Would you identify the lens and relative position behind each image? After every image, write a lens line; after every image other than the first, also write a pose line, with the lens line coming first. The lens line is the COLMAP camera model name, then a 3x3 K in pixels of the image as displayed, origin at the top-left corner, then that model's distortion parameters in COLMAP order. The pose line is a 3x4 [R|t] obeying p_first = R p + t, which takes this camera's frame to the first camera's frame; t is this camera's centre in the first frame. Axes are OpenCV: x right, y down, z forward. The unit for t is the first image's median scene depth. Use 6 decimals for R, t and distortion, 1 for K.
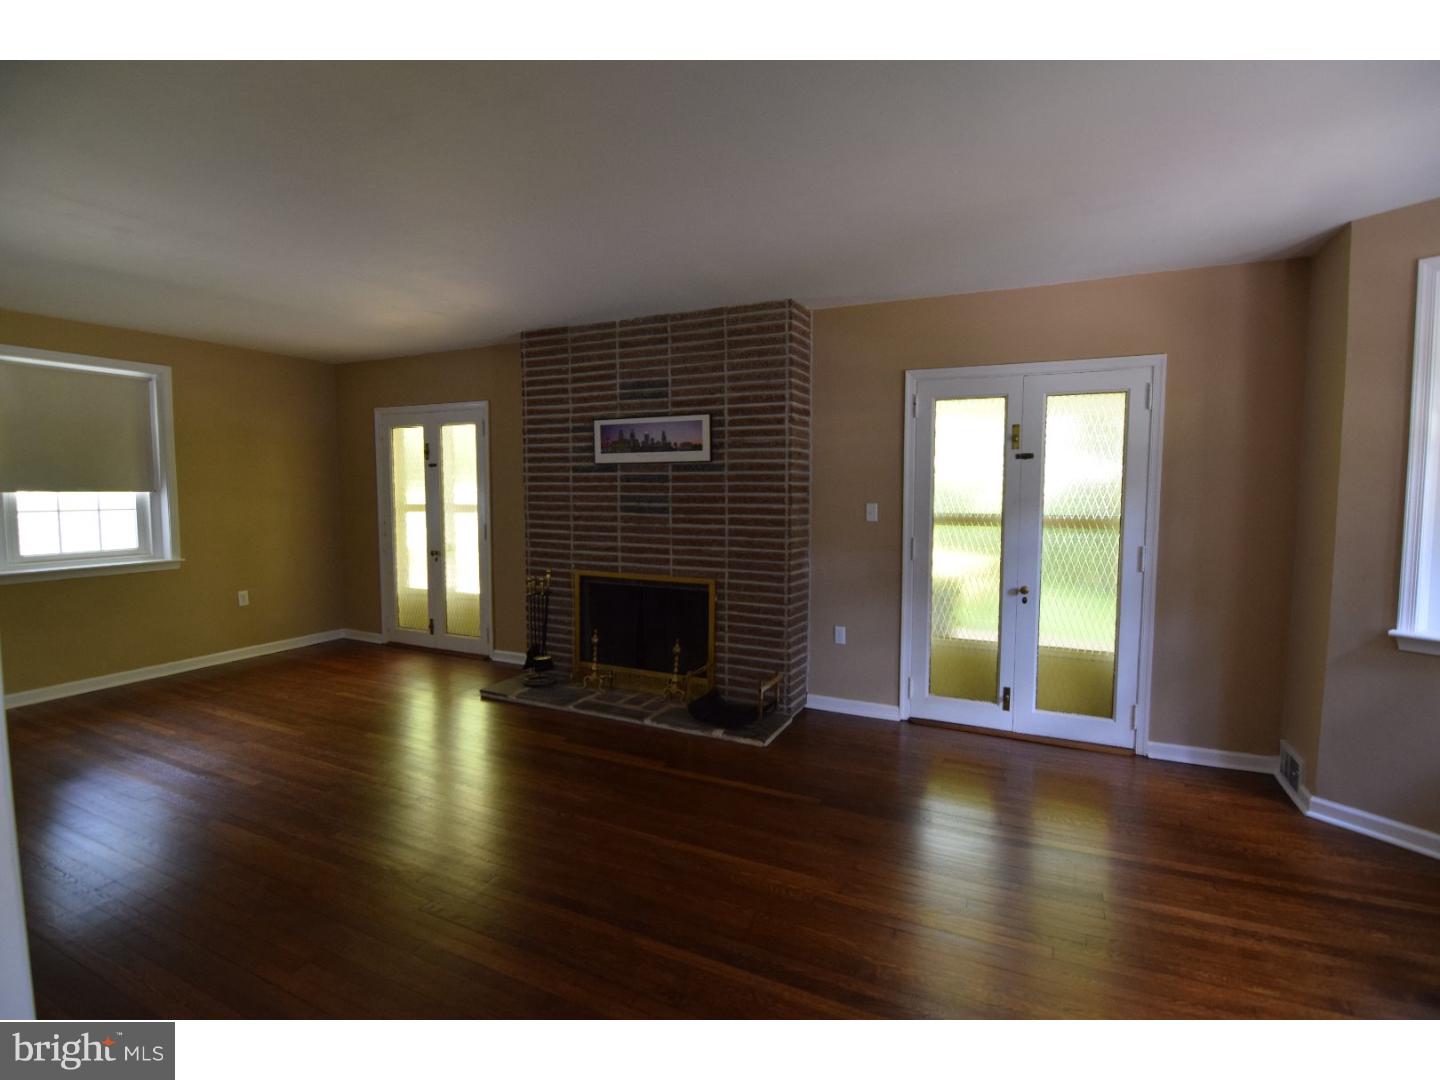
lens RADIAL K [[703.7, 0, 720.0], [0, 703.7, 540.0], [0, 0, 1]] dist [-0.001503, -0.010790]
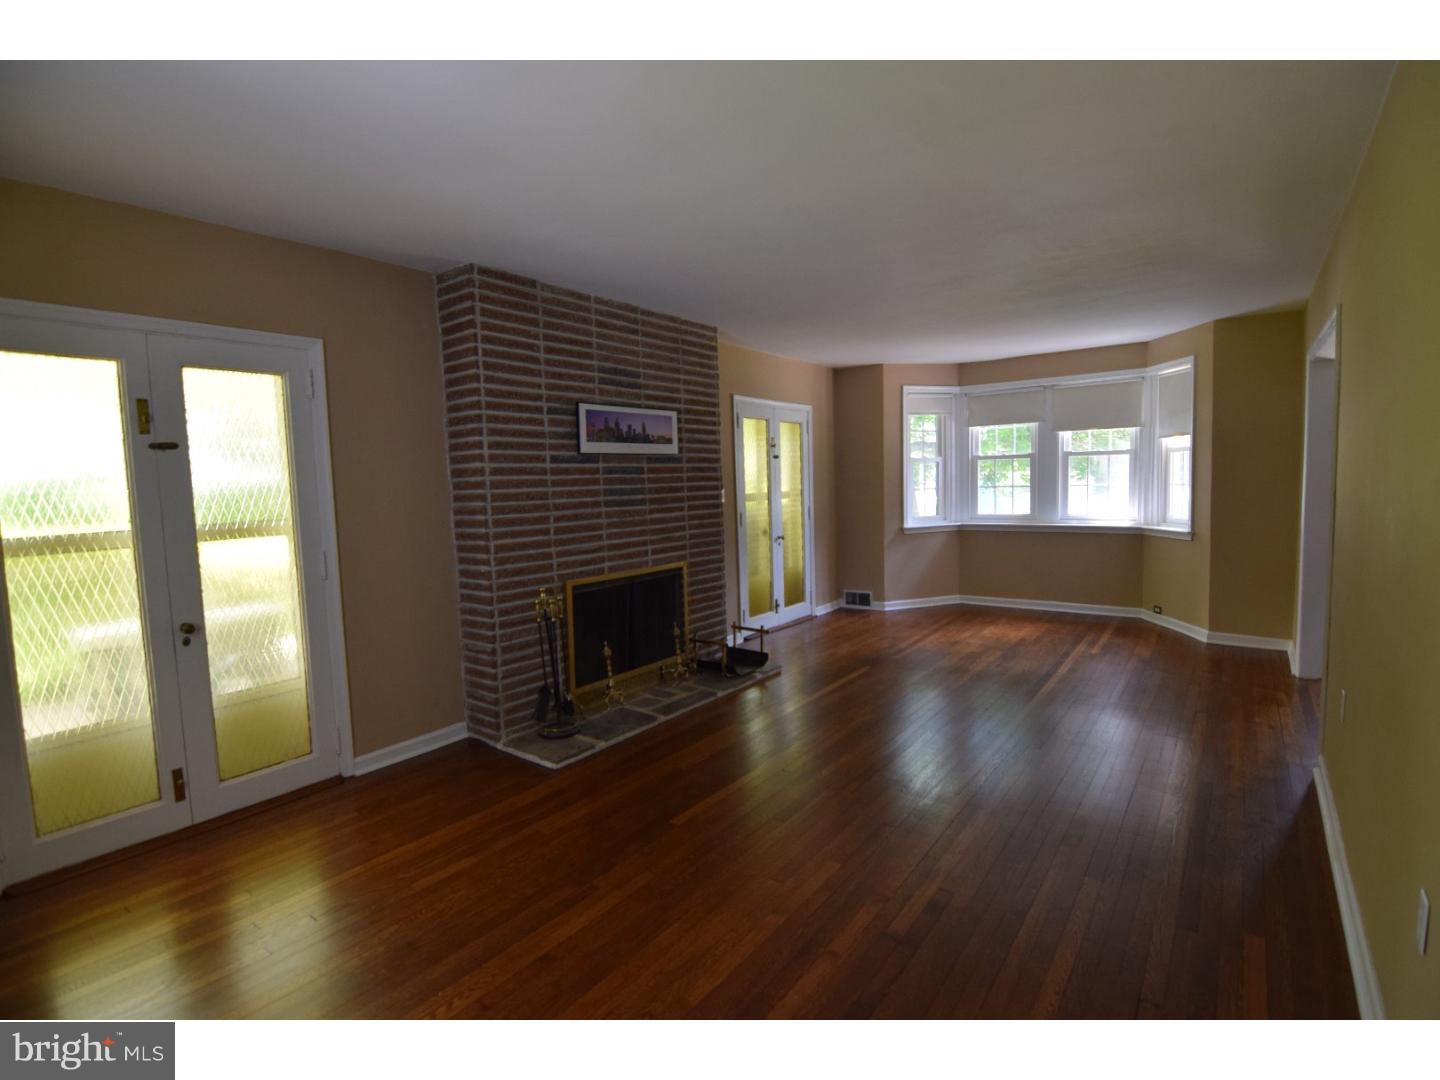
lens RADIAL K [[703.7, 0, 720.0], [0, 703.7, 540.0], [0, 0, 1]] dist [-0.001503, -0.010790]
pose [[0.180470, -0.090636, 0.979396, -1.016126], [0.103742, 0.991945, 0.072682, -0.048692], [-0.978094, 0.088487, 0.188419, 0.690045]]
